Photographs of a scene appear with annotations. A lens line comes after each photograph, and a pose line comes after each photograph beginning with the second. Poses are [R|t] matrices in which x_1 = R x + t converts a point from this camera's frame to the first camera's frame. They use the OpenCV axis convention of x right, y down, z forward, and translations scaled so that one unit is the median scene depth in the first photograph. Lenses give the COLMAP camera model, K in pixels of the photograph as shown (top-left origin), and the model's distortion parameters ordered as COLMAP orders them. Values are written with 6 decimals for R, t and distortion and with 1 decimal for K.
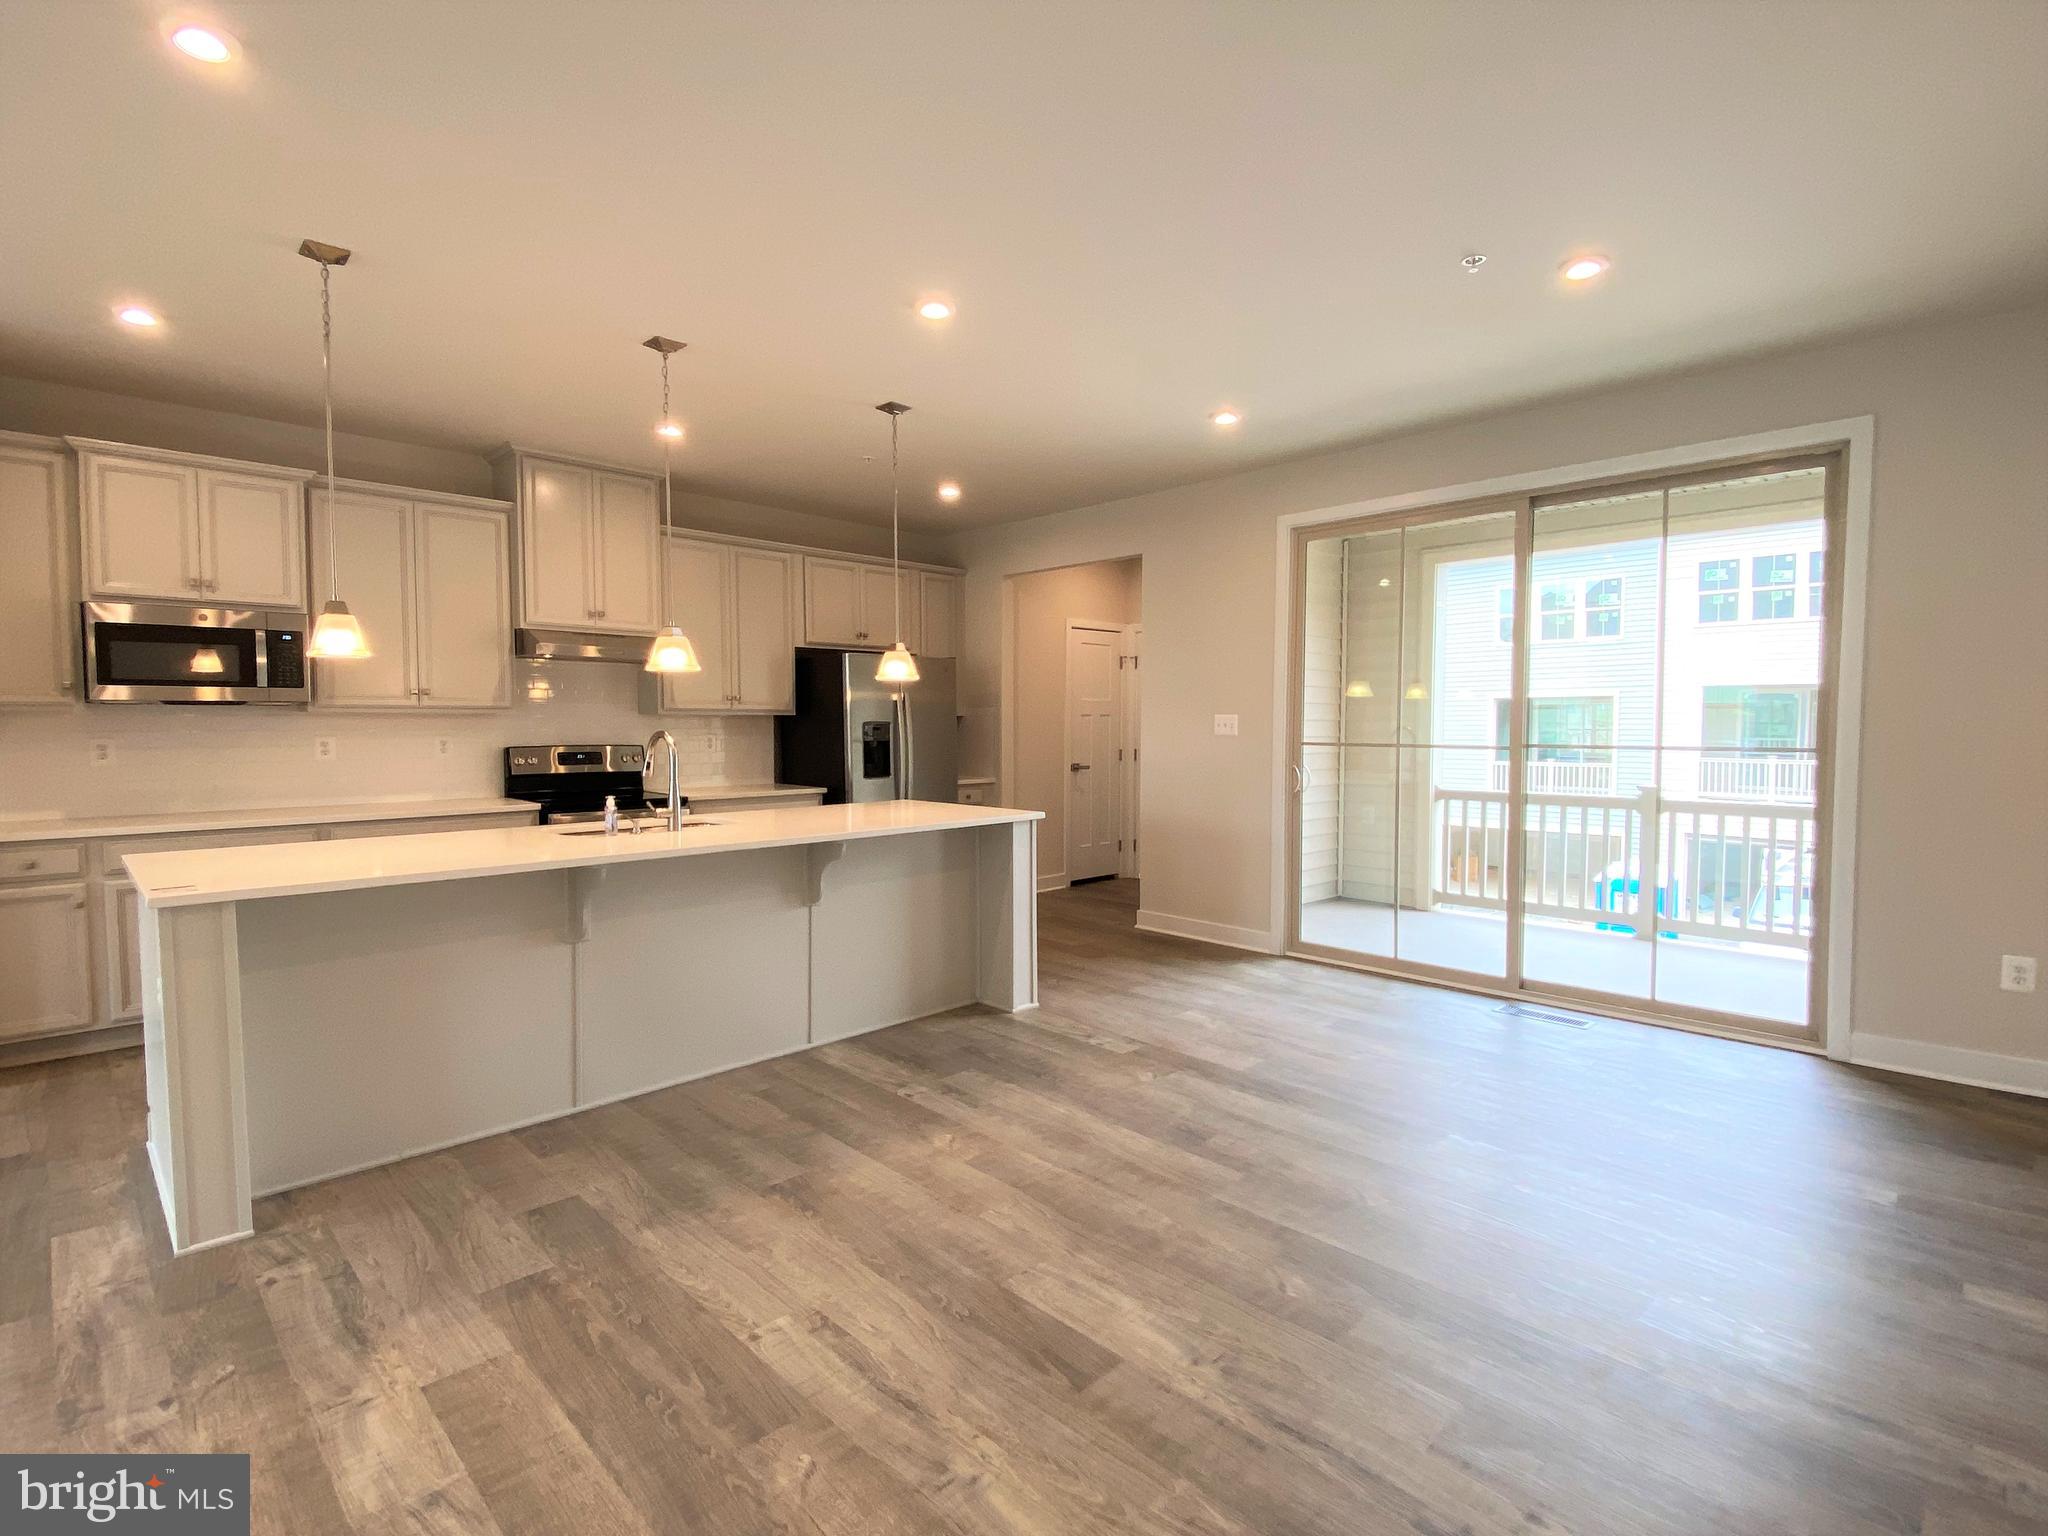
lens RADIAL K [[989.2, 0, 1018.5], [0, 989.2, 767.8], [0, 0, 1]] dist [0.051591, -0.039708]
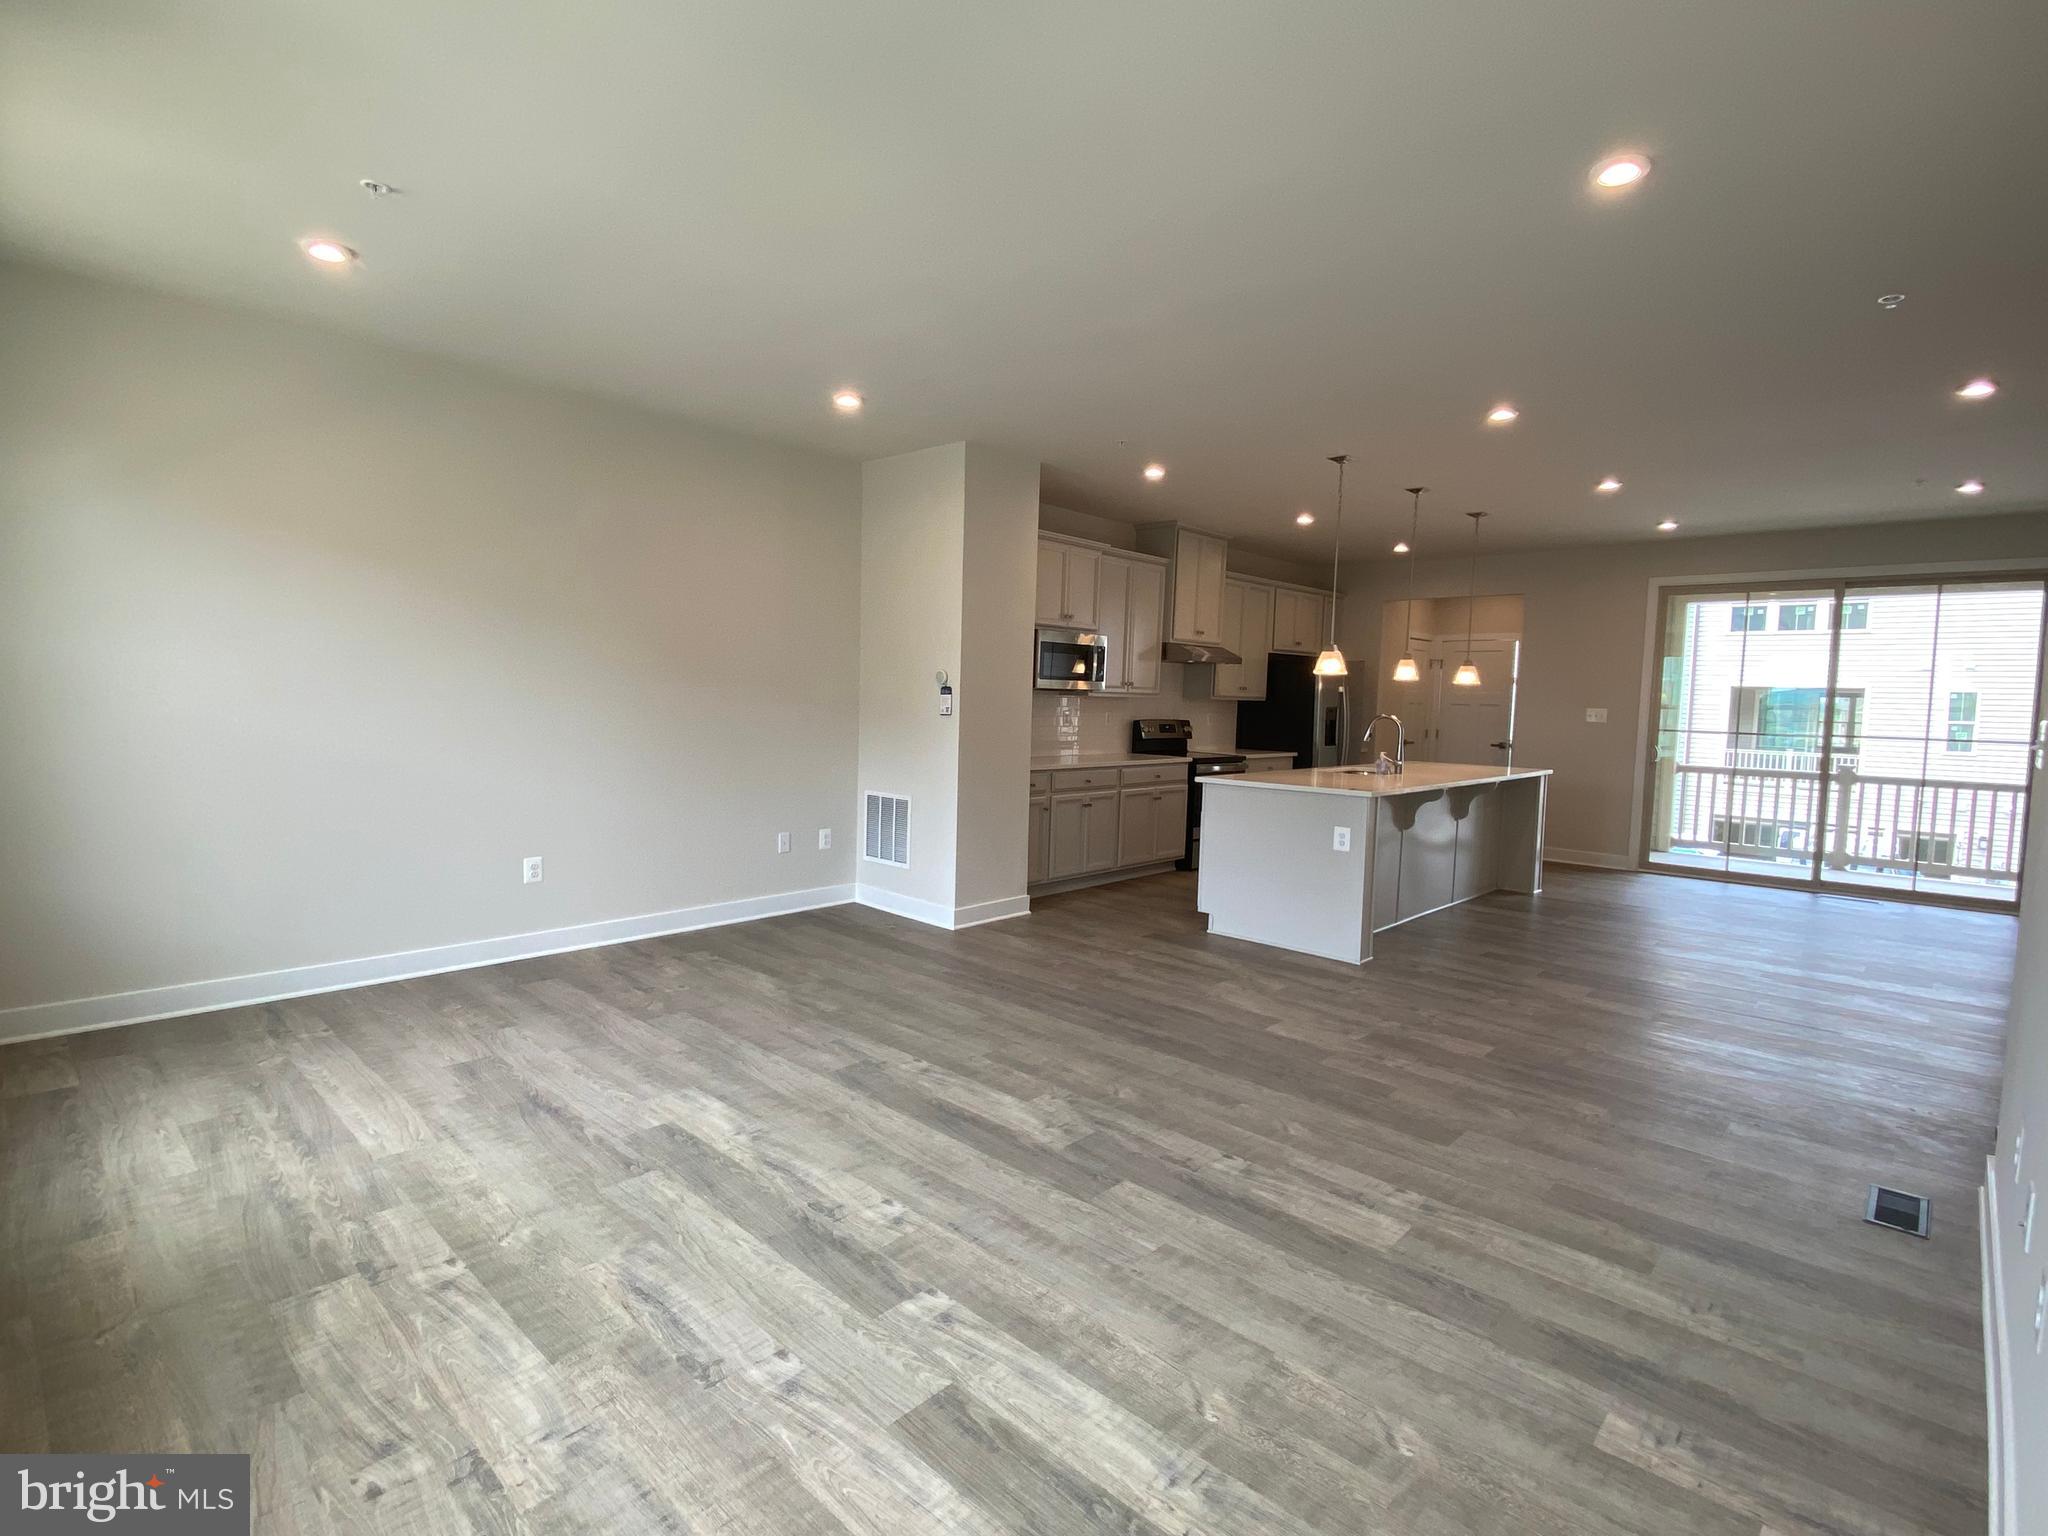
lens RADIAL K [[989.2, 0, 1018.5], [0, 989.2, 767.8], [0, 0, 1]] dist [0.051591, -0.039708]
pose [[0.998751, 0.023353, 0.044172, -0.840731], [-0.024463, 0.999394, 0.024769, 0.020807], [-0.043567, -0.025819, 0.998717, -0.532500]]
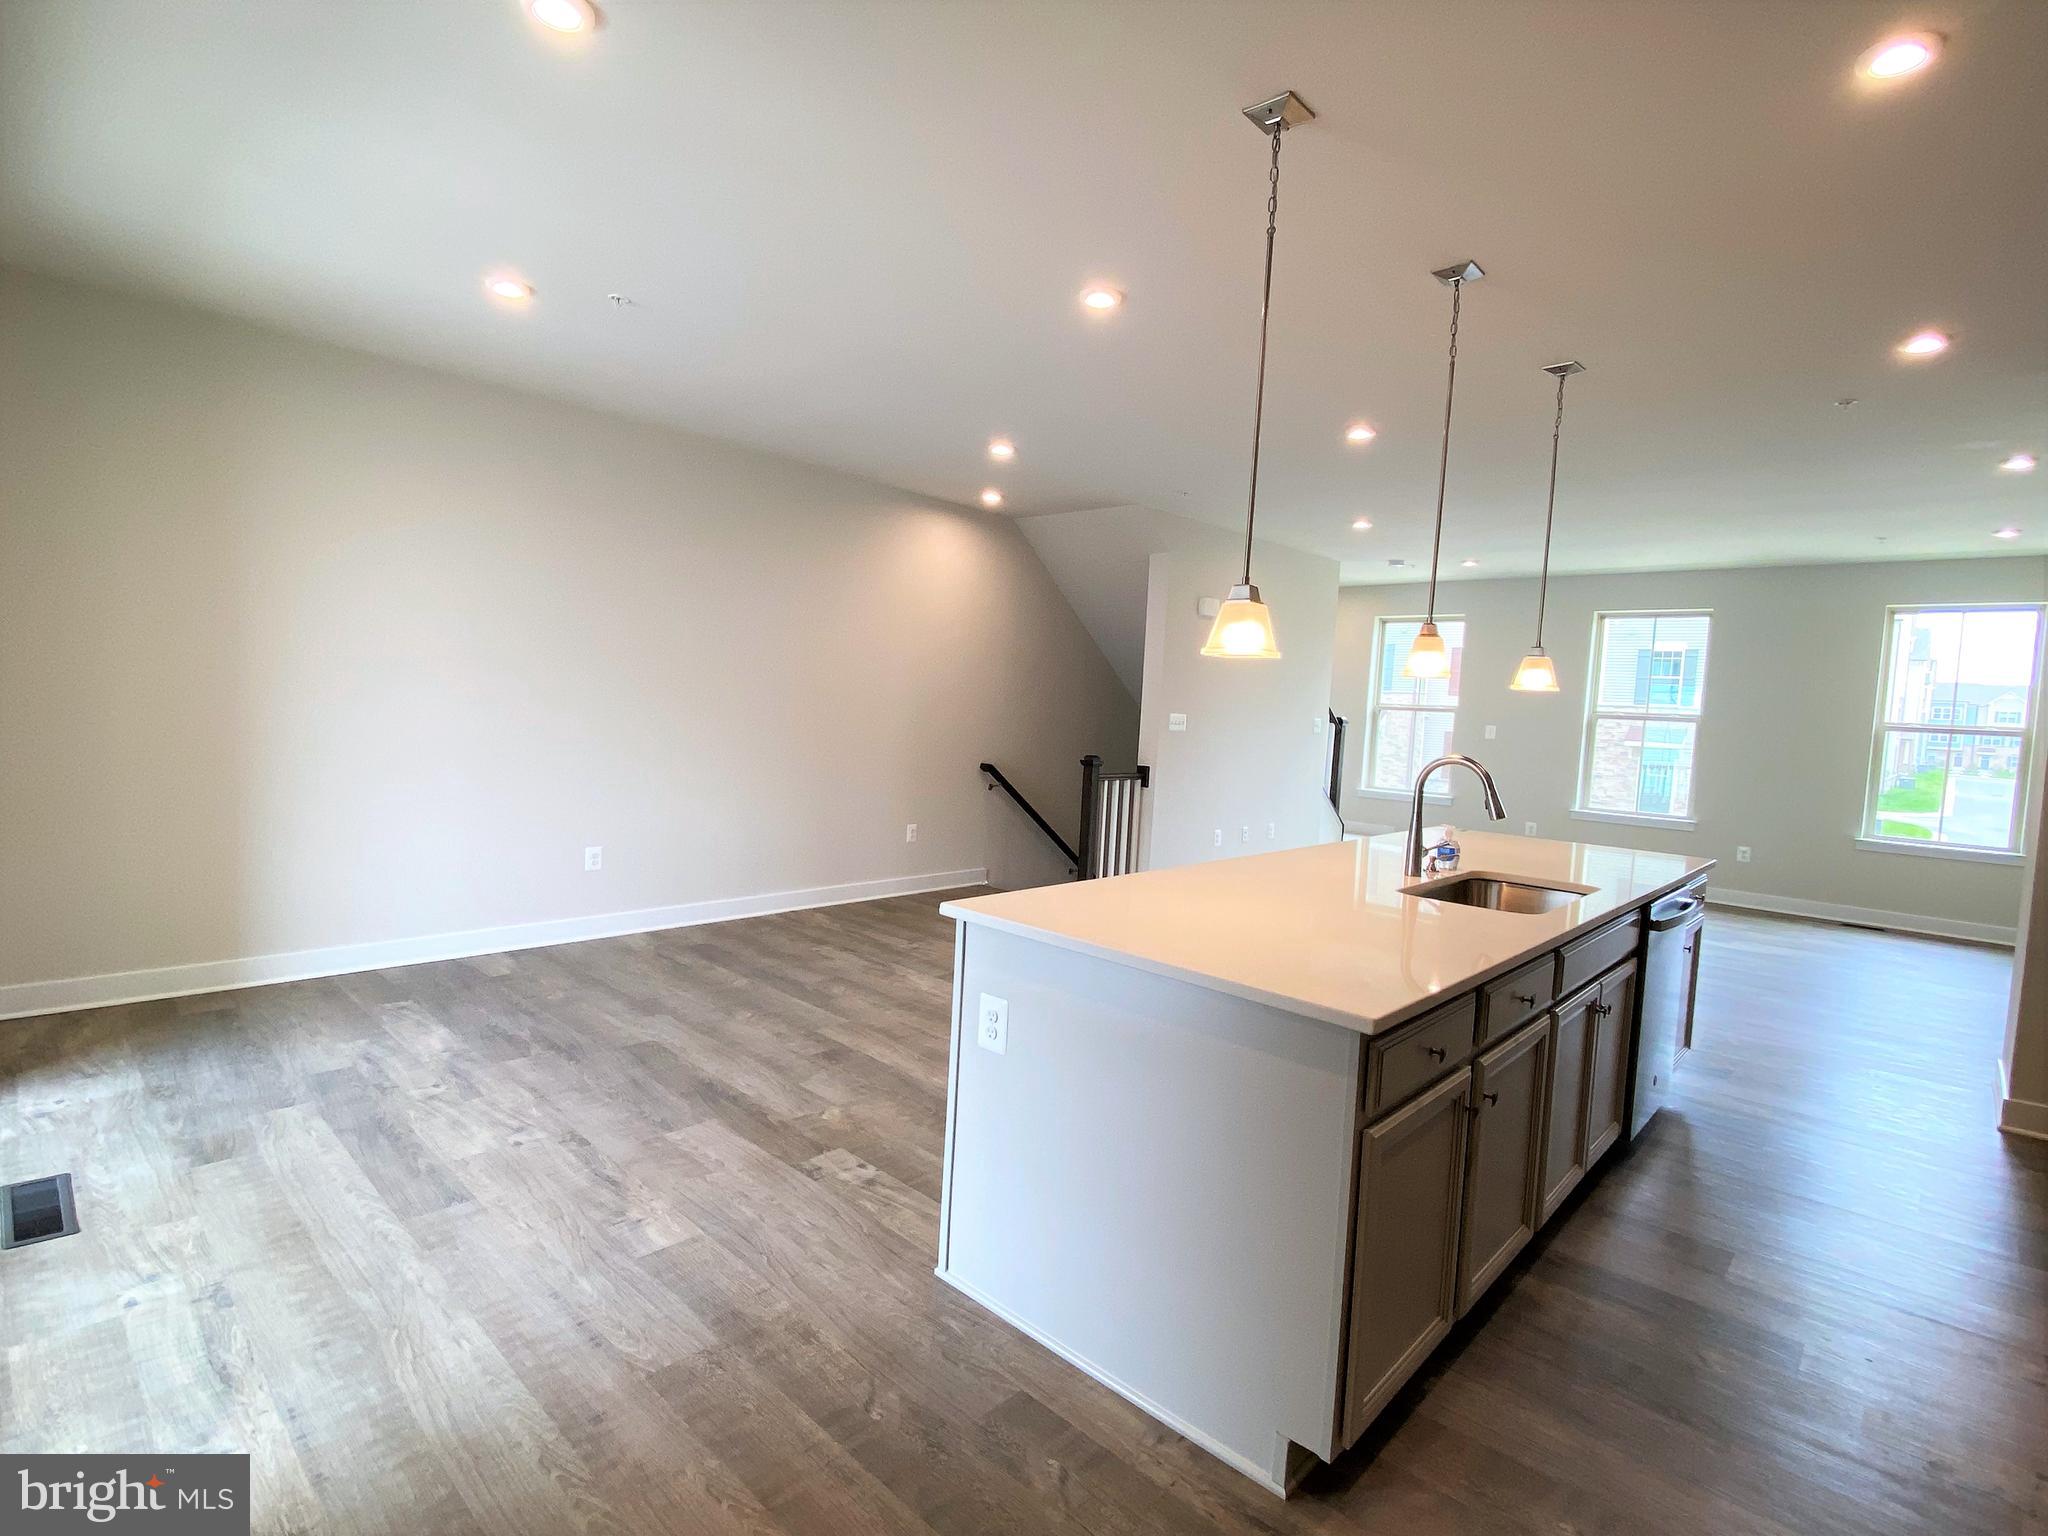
lens RADIAL K [[993.2, 0, 1024.0], [0, 993.2, 768.0], [0, 0, 1]] dist [0.049001, -0.041130]
pose [[-0.997837, -0.047269, -0.045690, 0.009716], [-0.052324, 0.991795, 0.116641, -0.080590], [0.039802, 0.118779, -0.992123, 1.400600]]
